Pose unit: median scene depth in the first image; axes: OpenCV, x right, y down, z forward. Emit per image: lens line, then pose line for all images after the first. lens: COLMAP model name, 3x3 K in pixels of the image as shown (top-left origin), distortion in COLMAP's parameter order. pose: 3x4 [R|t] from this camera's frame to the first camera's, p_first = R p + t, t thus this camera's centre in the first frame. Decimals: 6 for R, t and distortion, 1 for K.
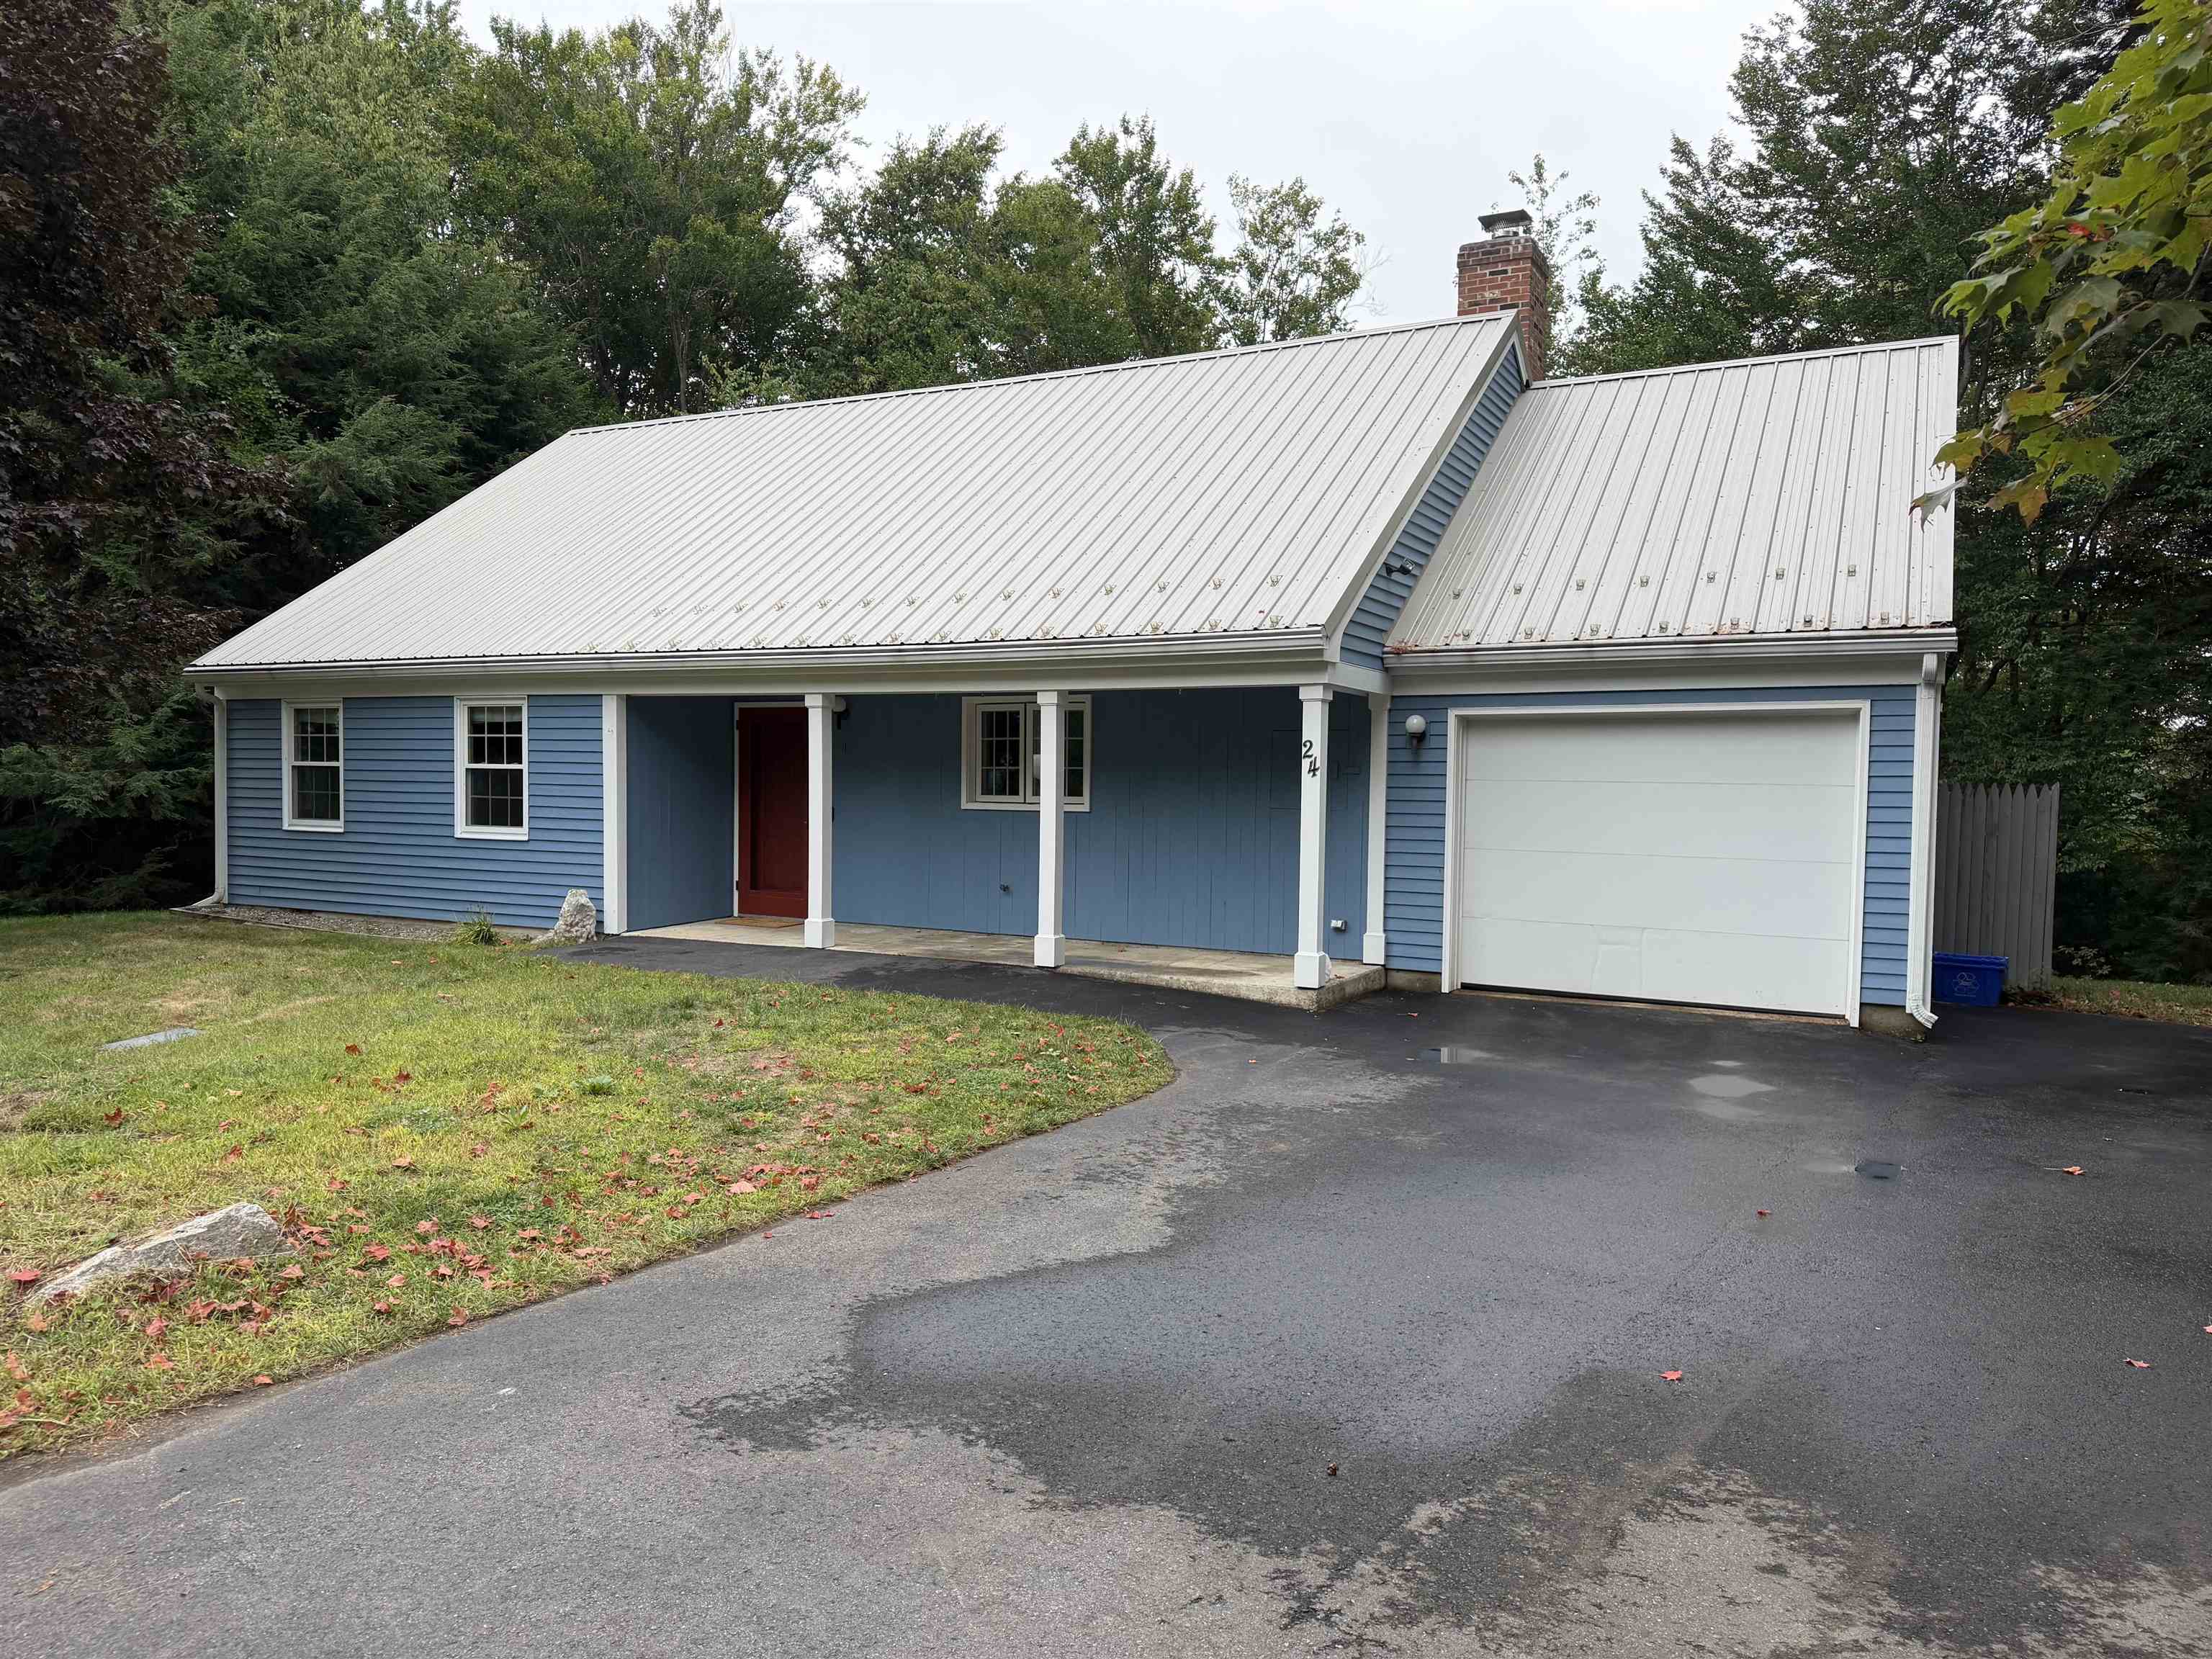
lens RADIAL K [[1534.7, 0, 1125.9], [0, 1534.7, 826.5], [0, 0, 1]] dist [0.063452, -0.080713]
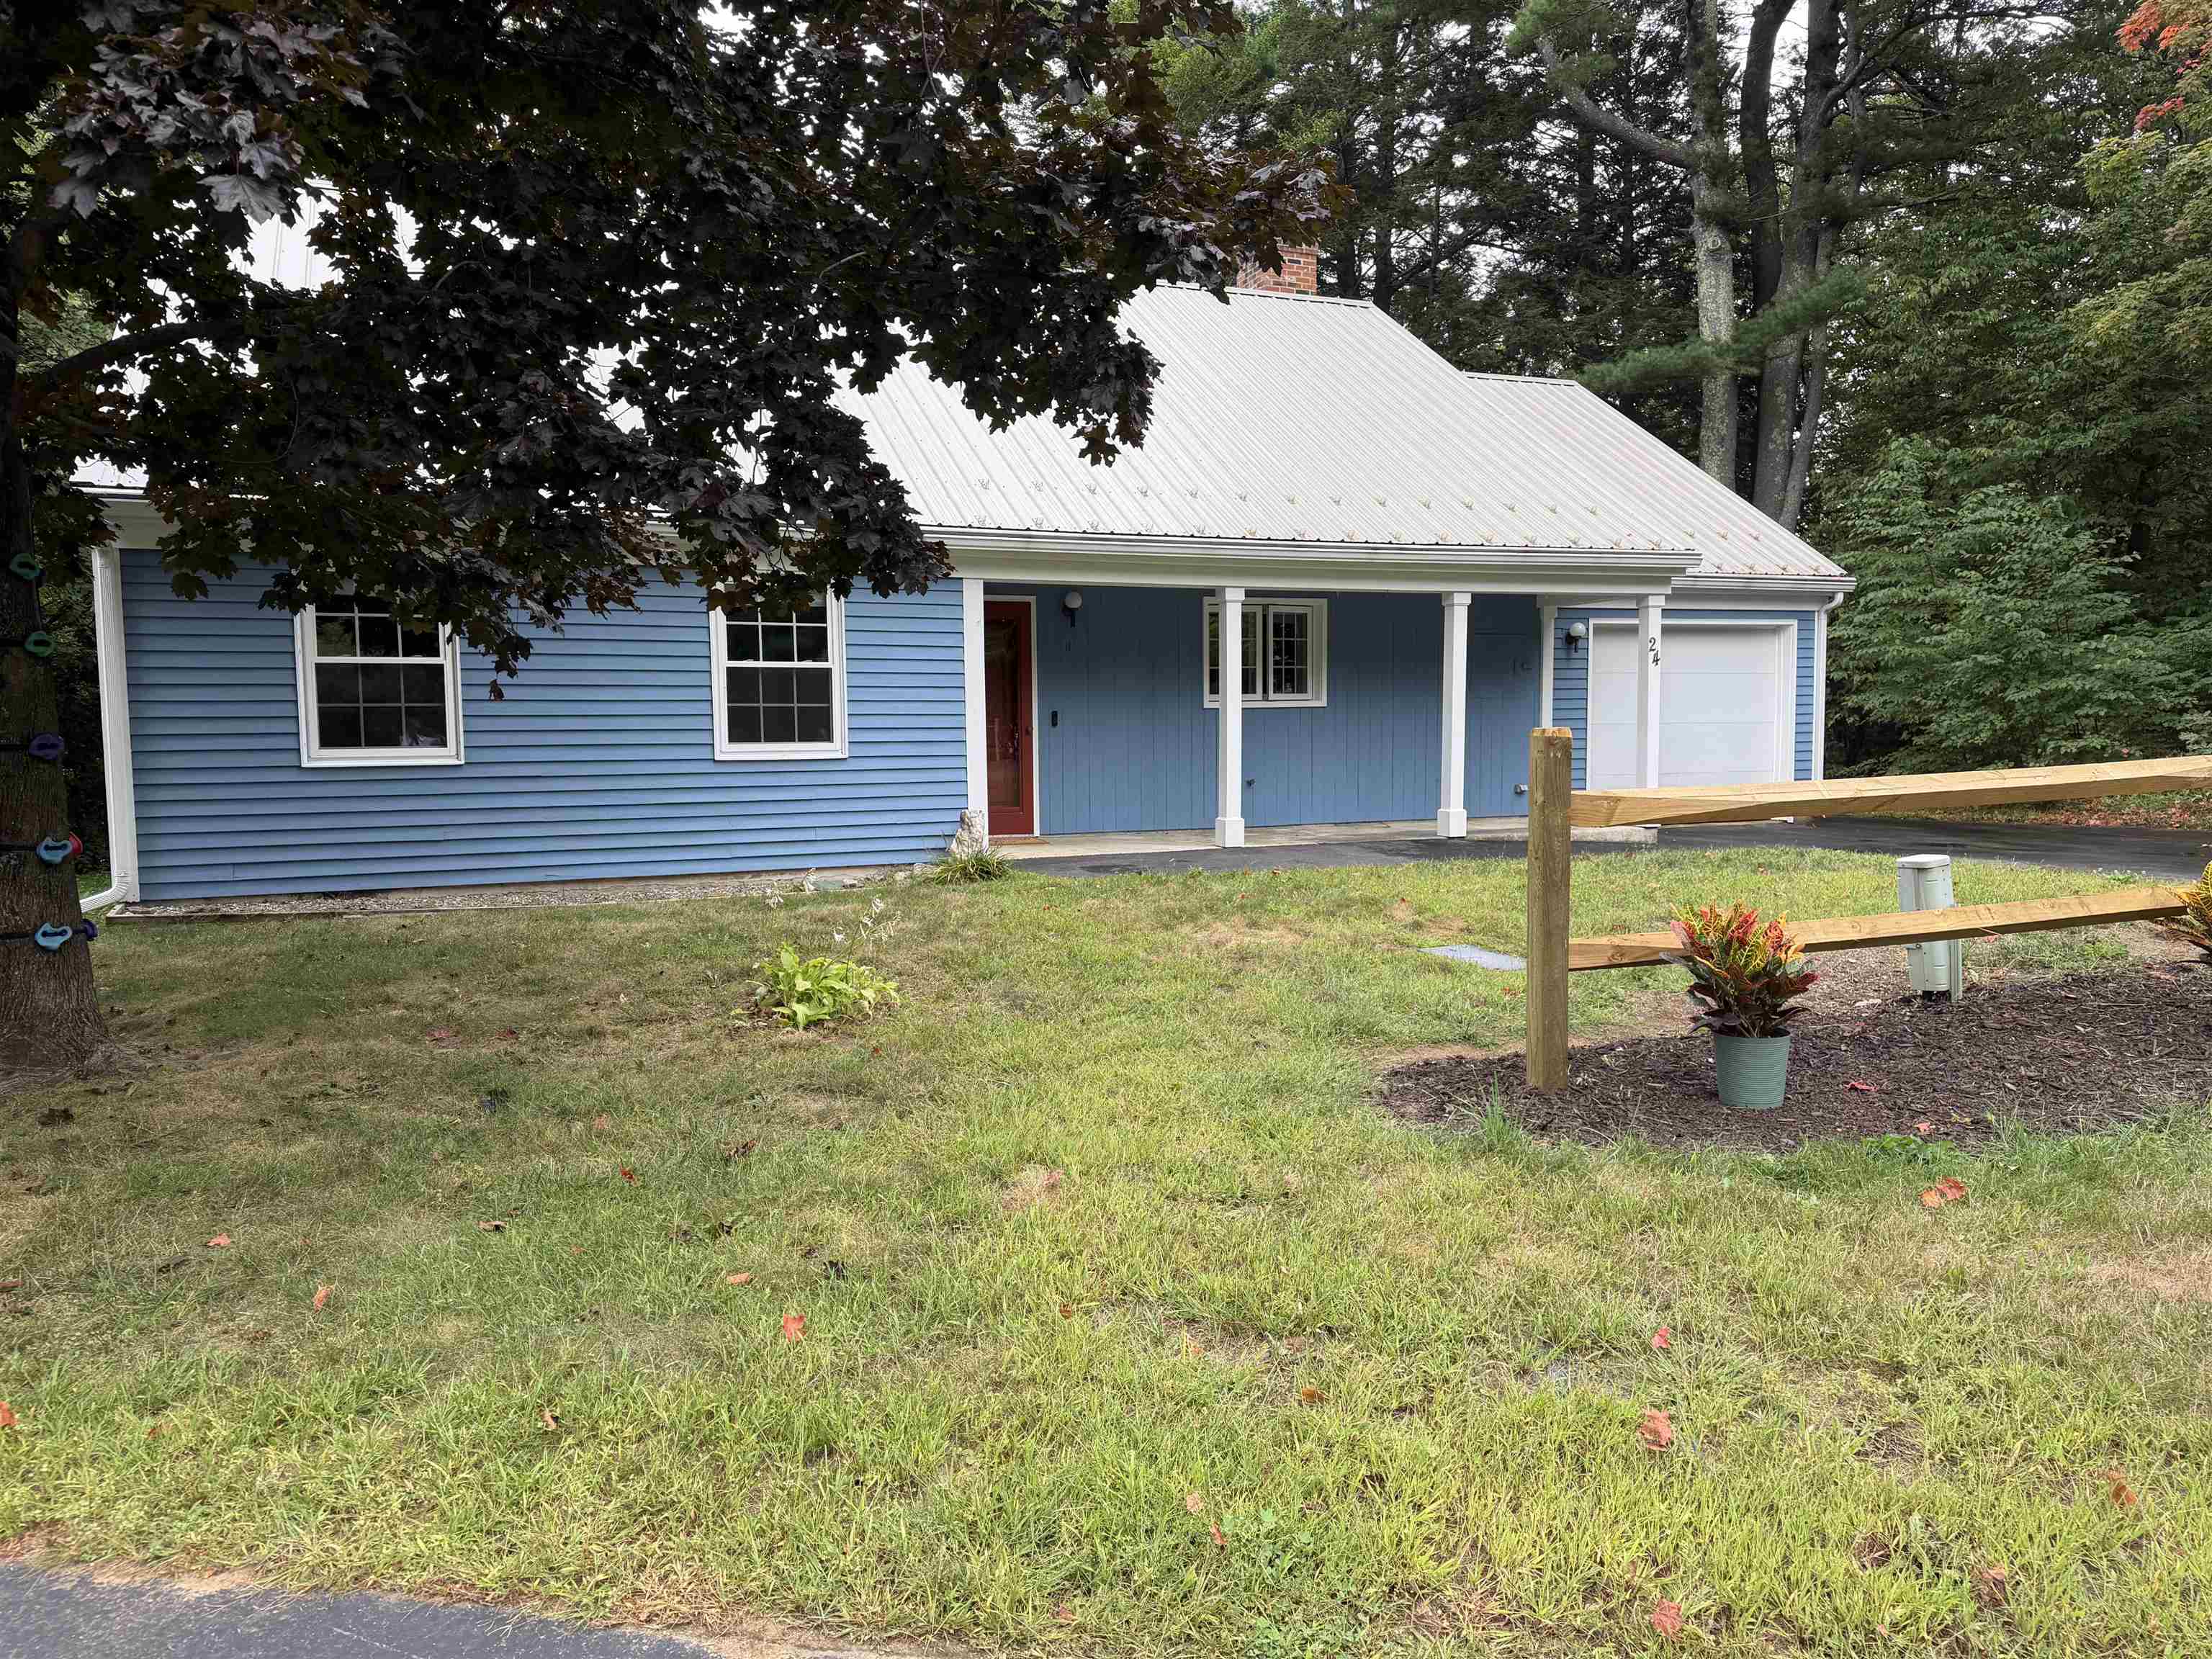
lens RADIAL K [[1534.7, 0, 1086.1], [0, 1534.7, 840.9], [0, 0, 1]] dist [0.063452, -0.080713]
pose [[0.633715, -0.083893, 0.769004, -0.916787], [0.041412, 0.996356, 0.074569, -0.002280], [-0.772458, -0.015410, 0.634879, 0.397046]]
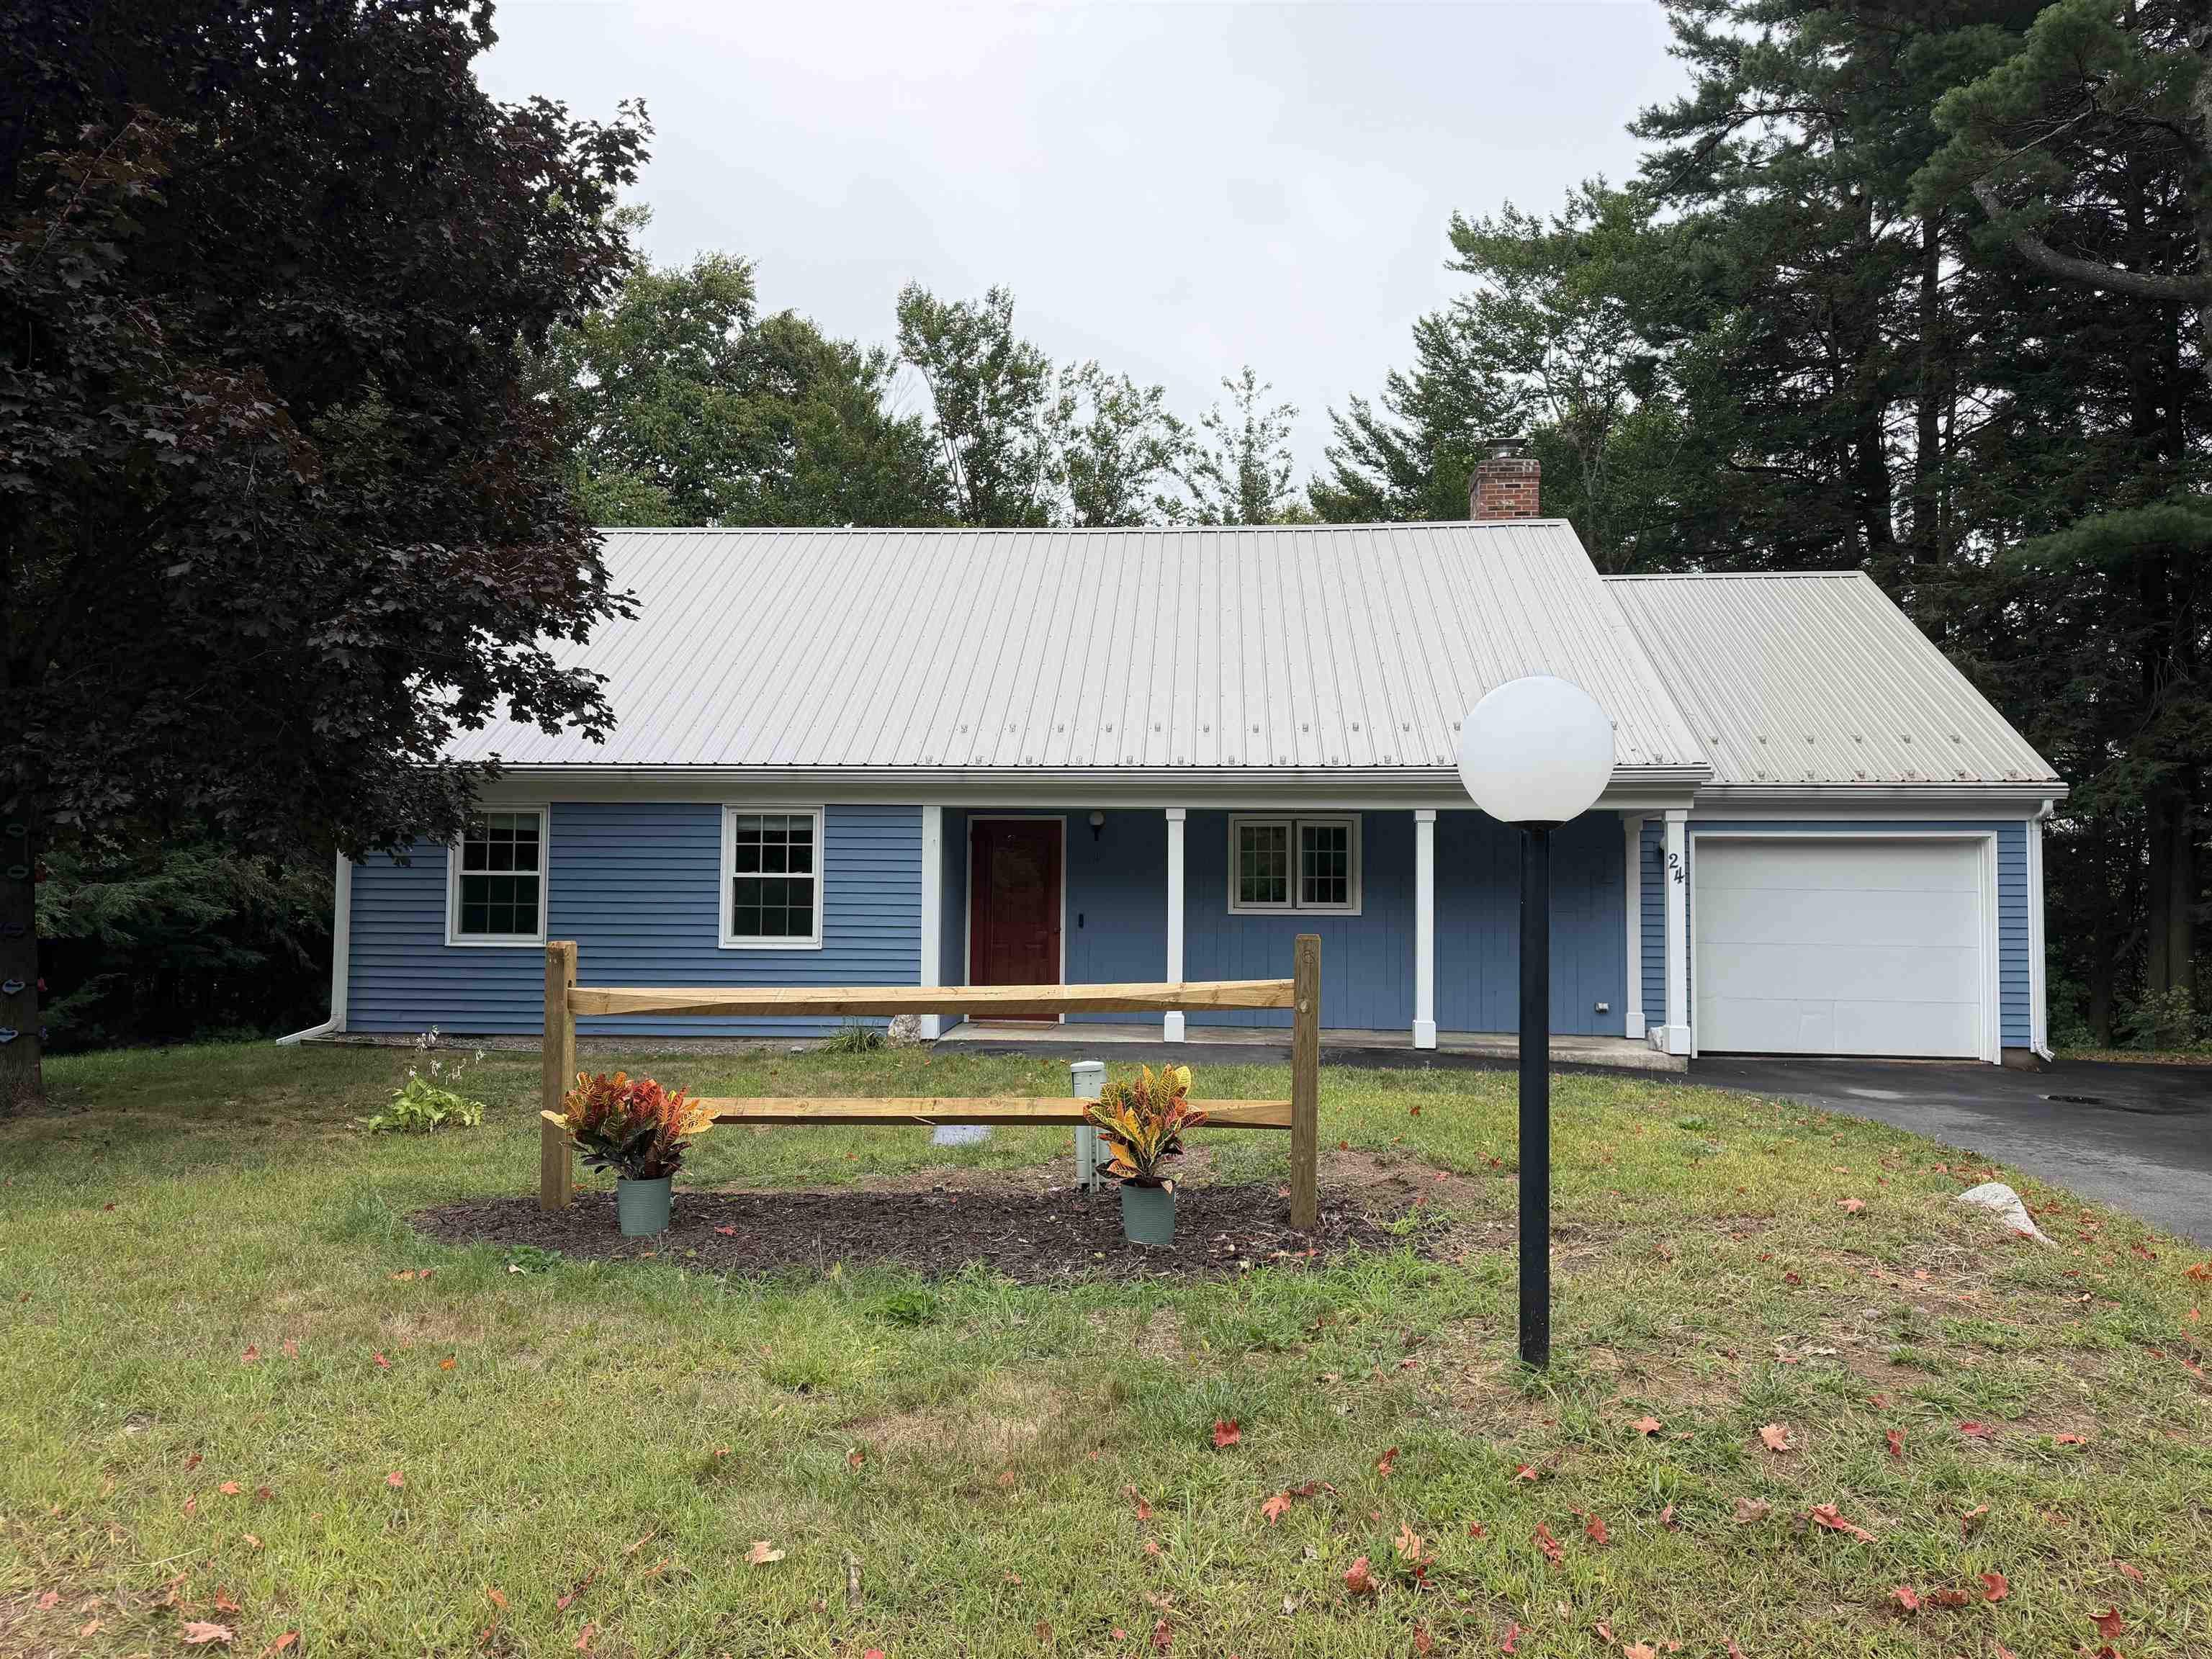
lens RADIAL K [[1534.7, 0, 1102.1], [0, 1534.7, 842.8], [0, 0, 1]] dist [0.063452, -0.080713]
pose [[0.917845, 0.015439, 0.396638, -0.610421], [0.014835, 0.997211, -0.073145, 0.015397], [-0.396662, 0.073020, 0.915056, 0.018781]]
